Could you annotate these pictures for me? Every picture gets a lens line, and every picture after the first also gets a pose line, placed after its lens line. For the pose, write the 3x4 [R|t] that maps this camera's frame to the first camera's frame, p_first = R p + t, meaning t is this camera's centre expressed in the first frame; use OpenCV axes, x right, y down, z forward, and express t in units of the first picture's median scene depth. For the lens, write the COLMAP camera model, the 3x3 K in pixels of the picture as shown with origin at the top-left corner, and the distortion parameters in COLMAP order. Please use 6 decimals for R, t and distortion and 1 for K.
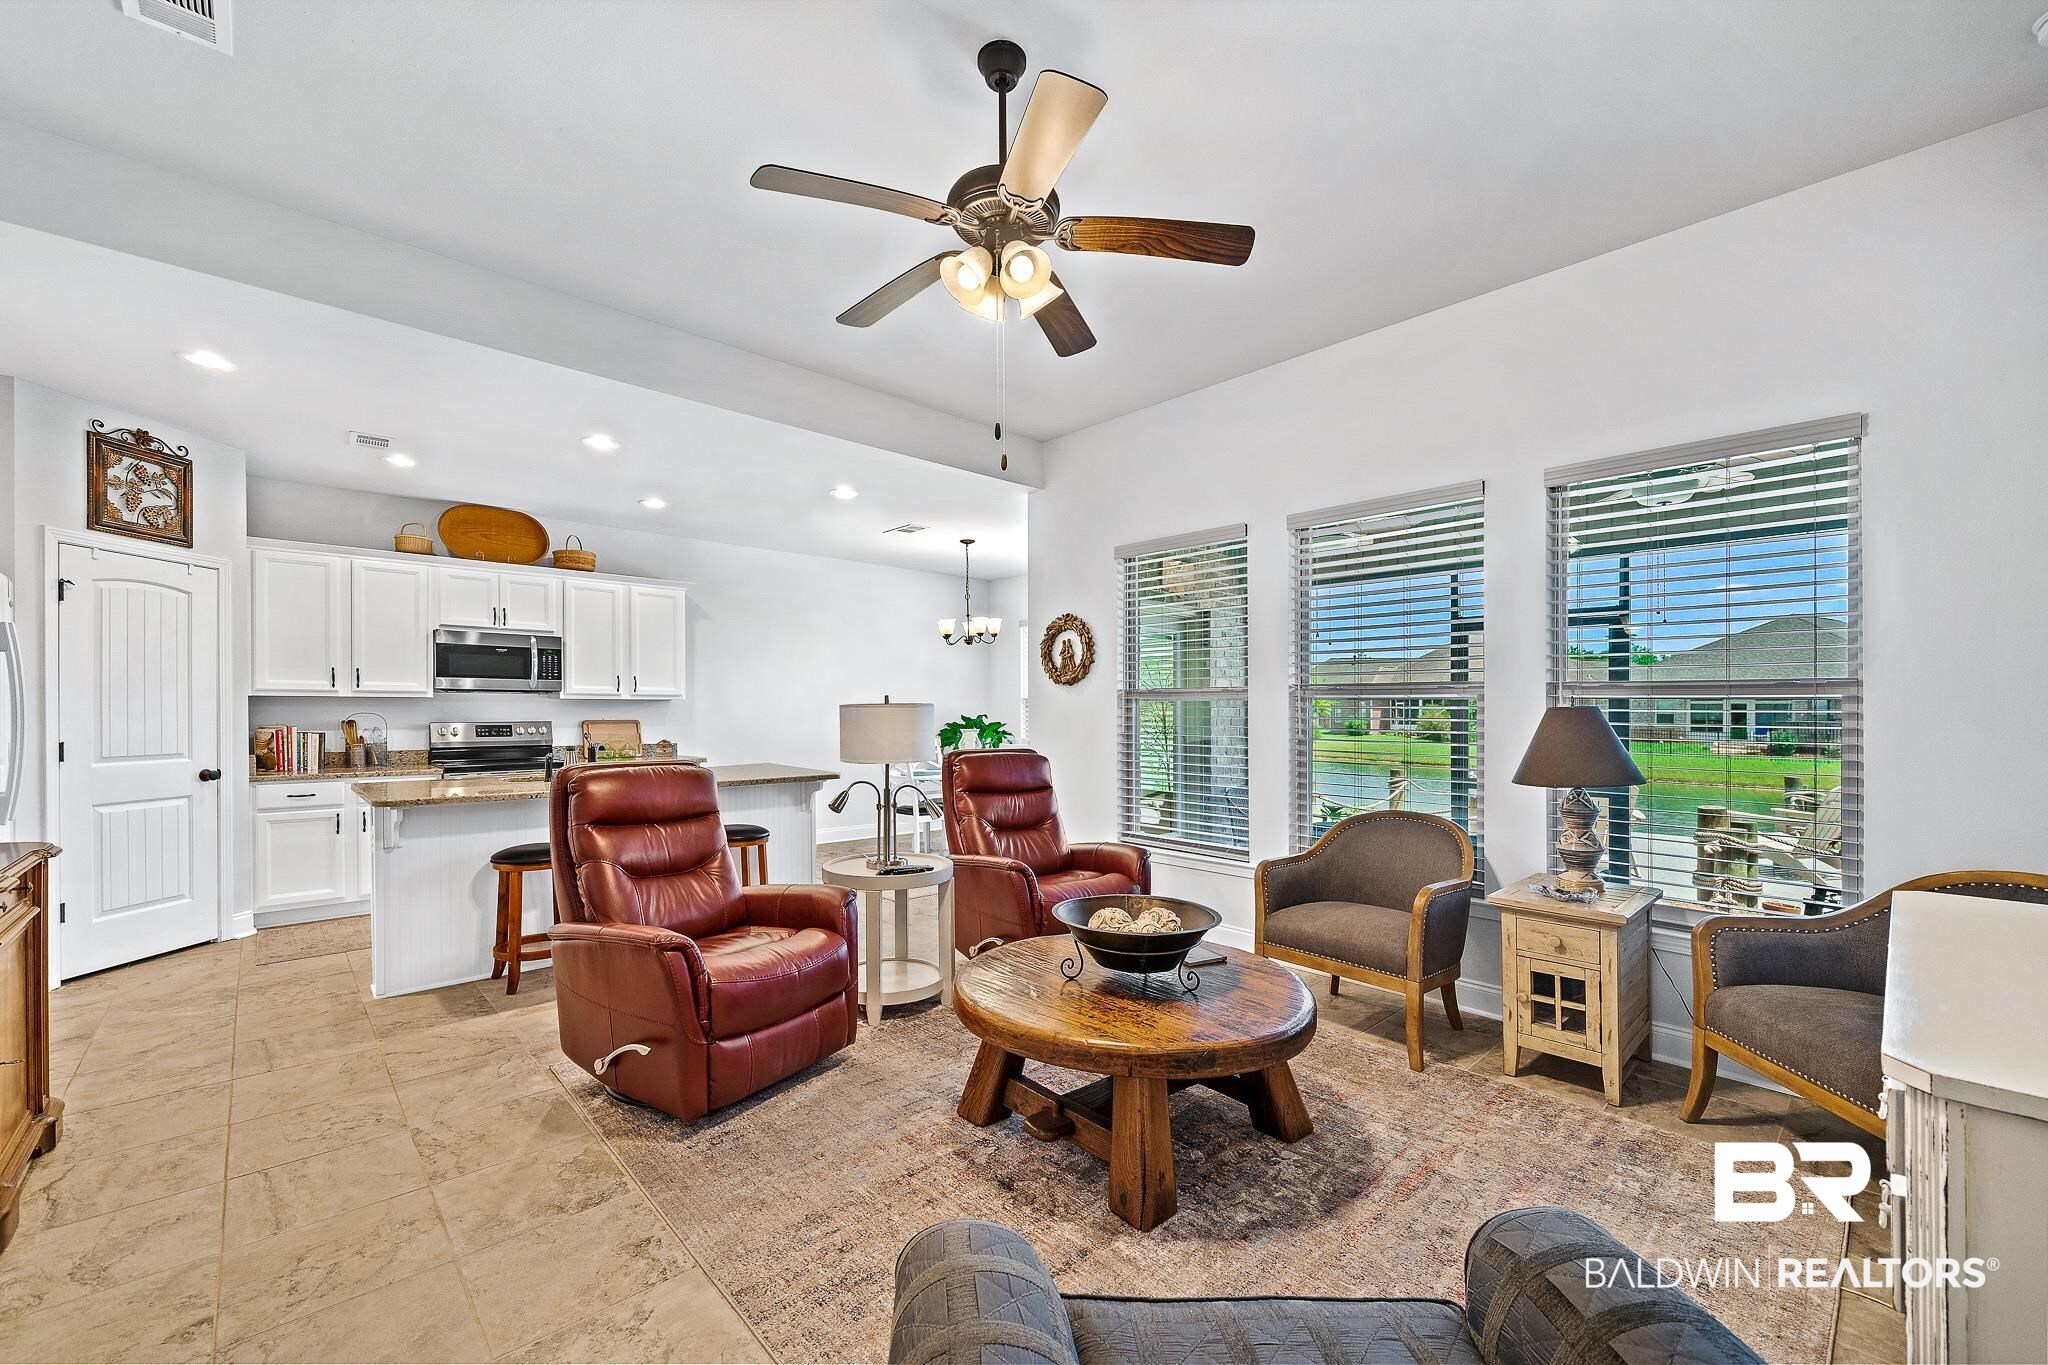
lens RADIAL K [[813.5, 0, 1016.6], [0, 813.5, 724.6], [0, 0, 1]] dist [-0.001714, 0.000171]
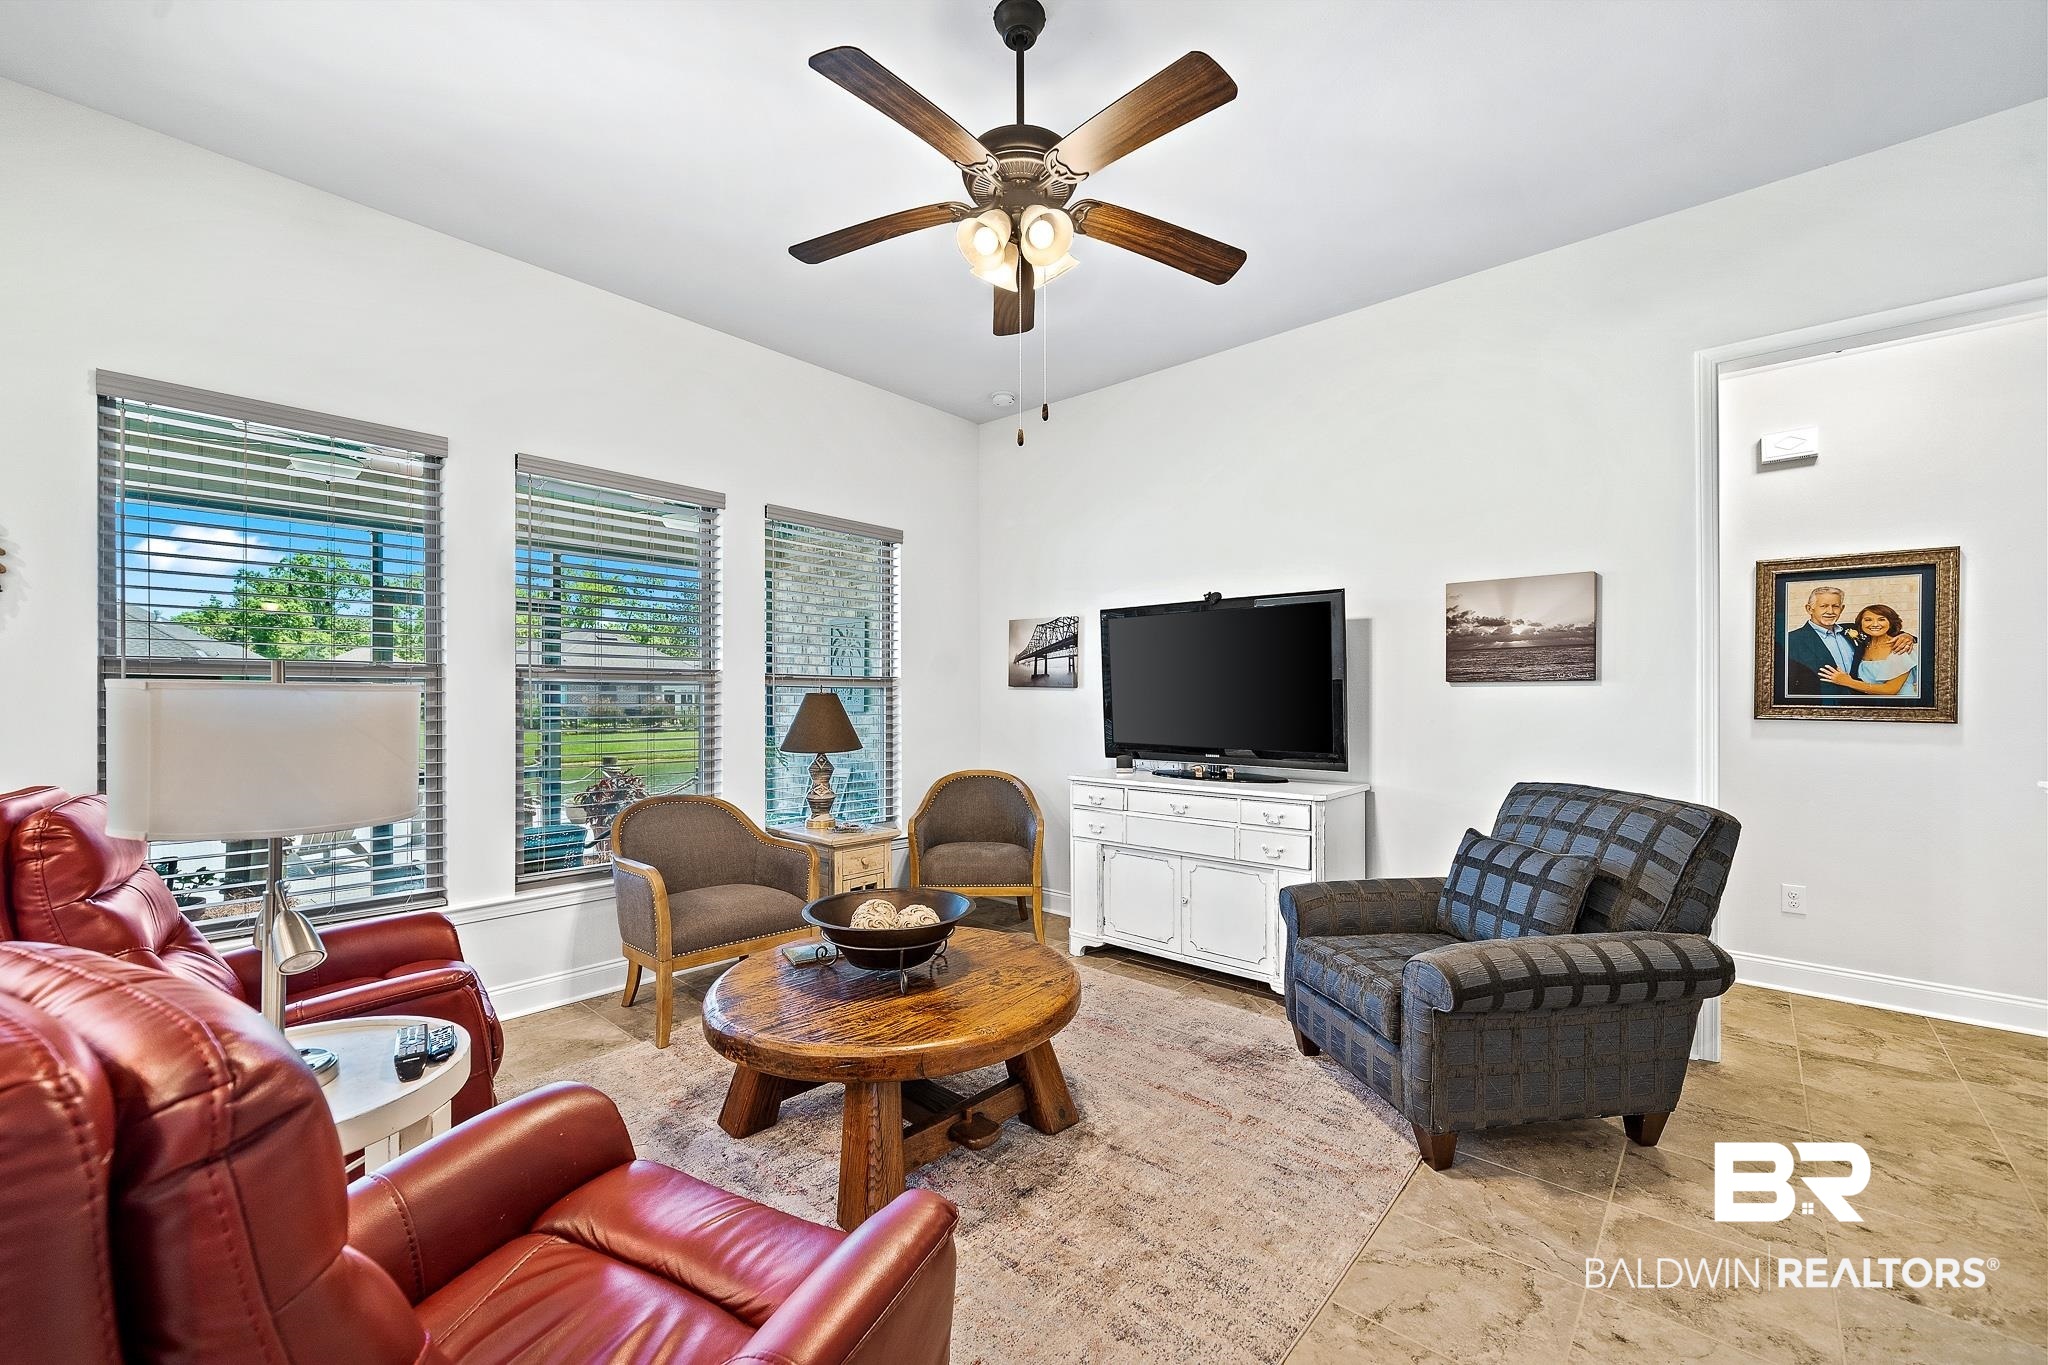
lens RADIAL K [[823.2, 0, 1034.8], [0, 823.2, 700.6], [0, 0, 1]] dist [0.012483, -0.000039]
pose [[-0.102784, -0.007788, 0.994673, -0.437501], [0.017027, 0.999809, 0.009588, -0.008823], [-0.994558, 0.017921, -0.102632, 0.470759]]
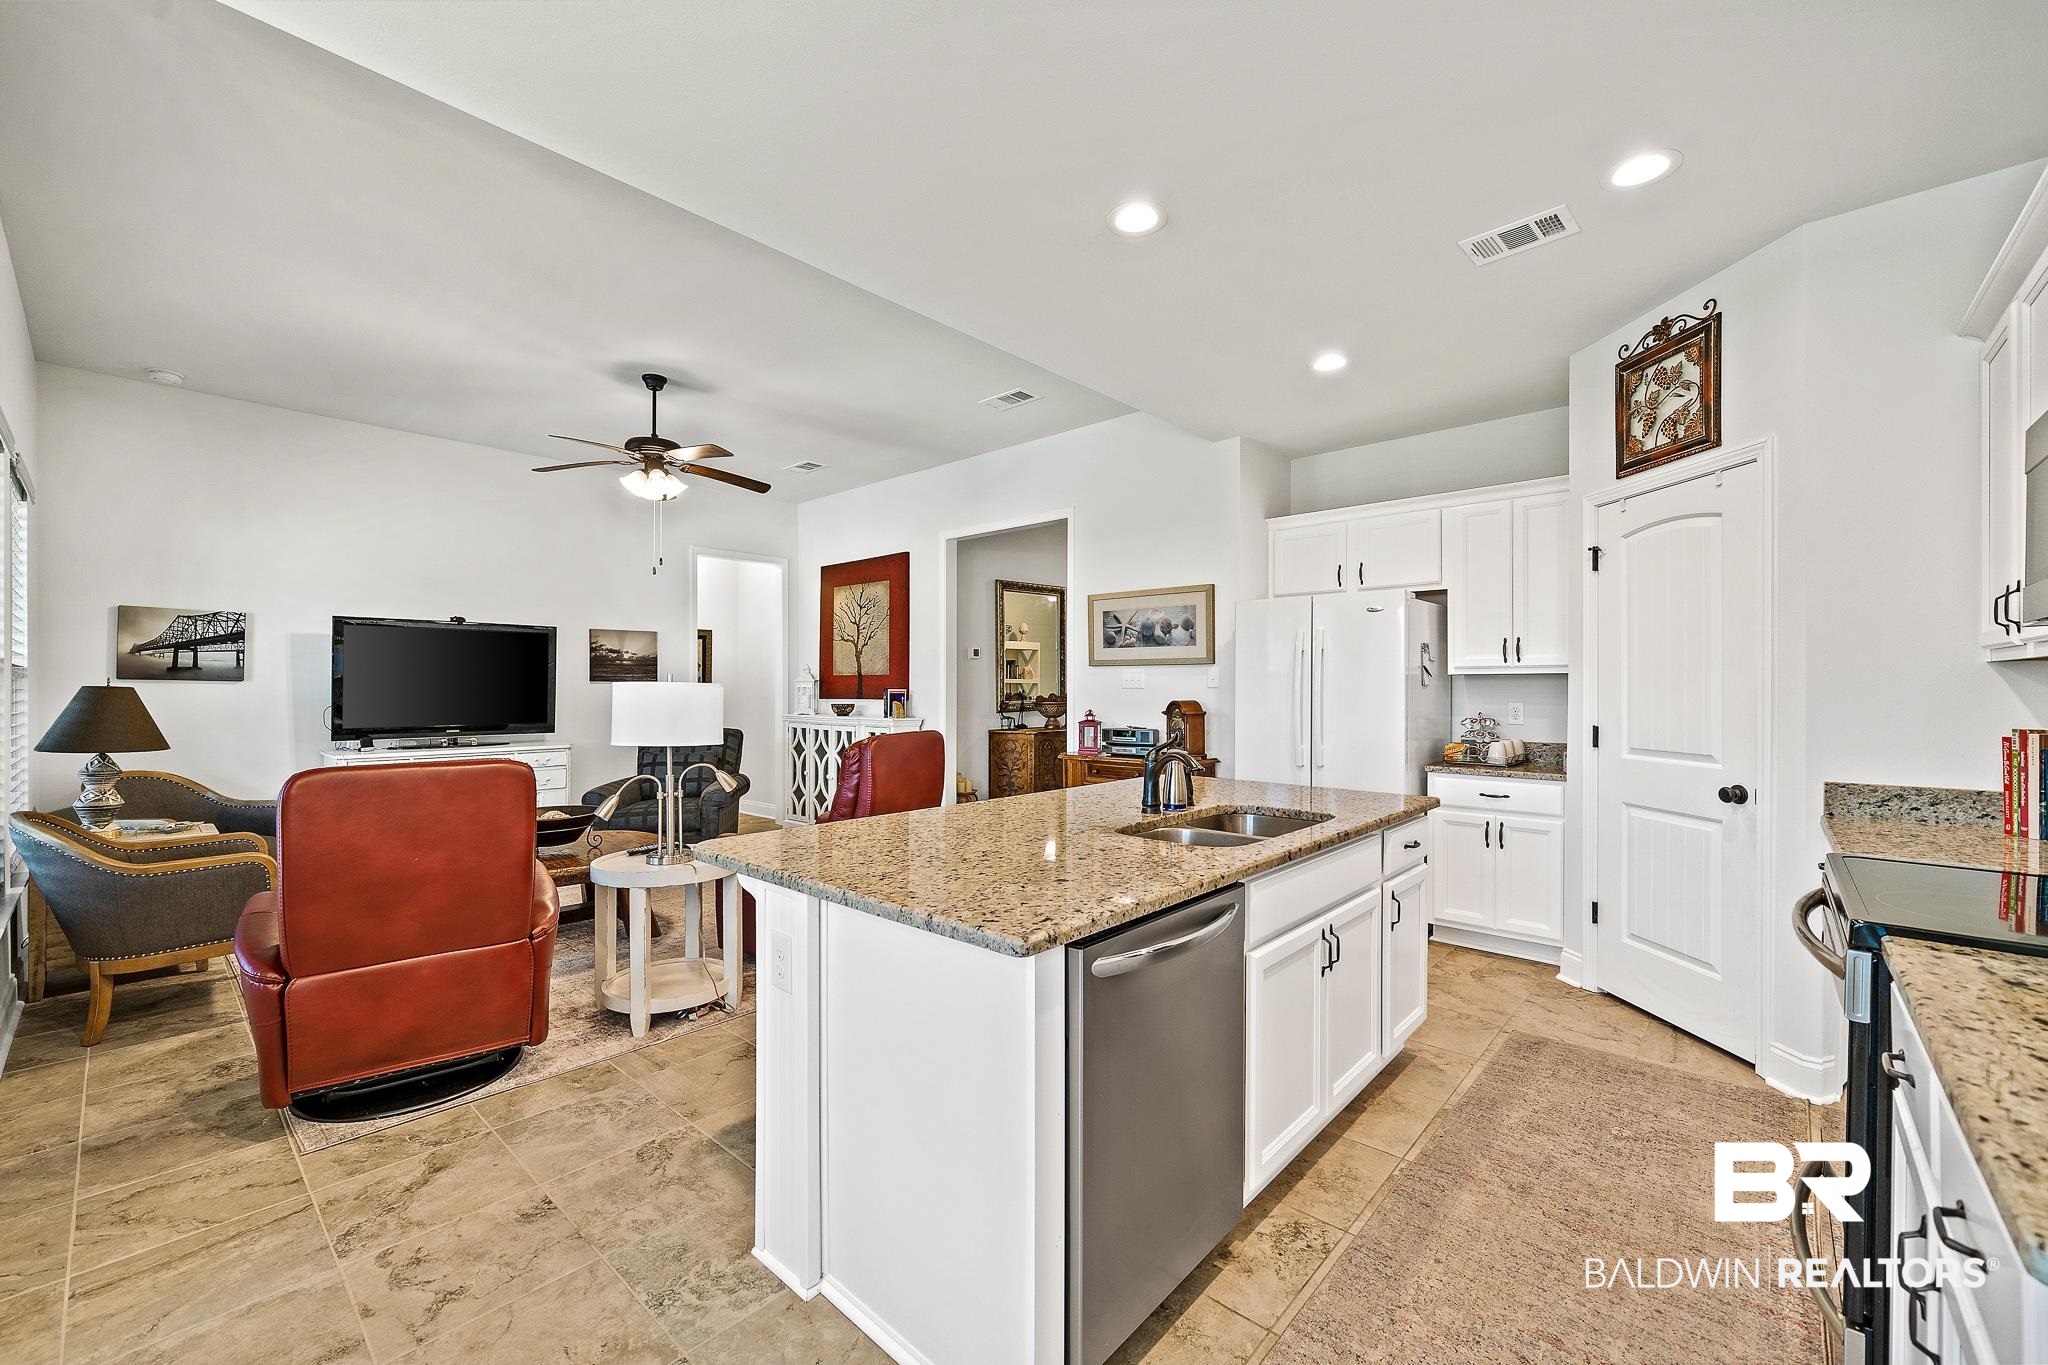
lens RADIAL K [[825.7, 0, 1021.6], [0, 825.7, 689.2], [0, 0, 1]] dist [-0.001901, -0.000241]
pose [[-0.995984, -0.001751, -0.089517, -0.342498], [-0.003521, 0.999801, 0.019615, -0.026898], [0.089465, 0.019851, -0.995792, 1.409924]]
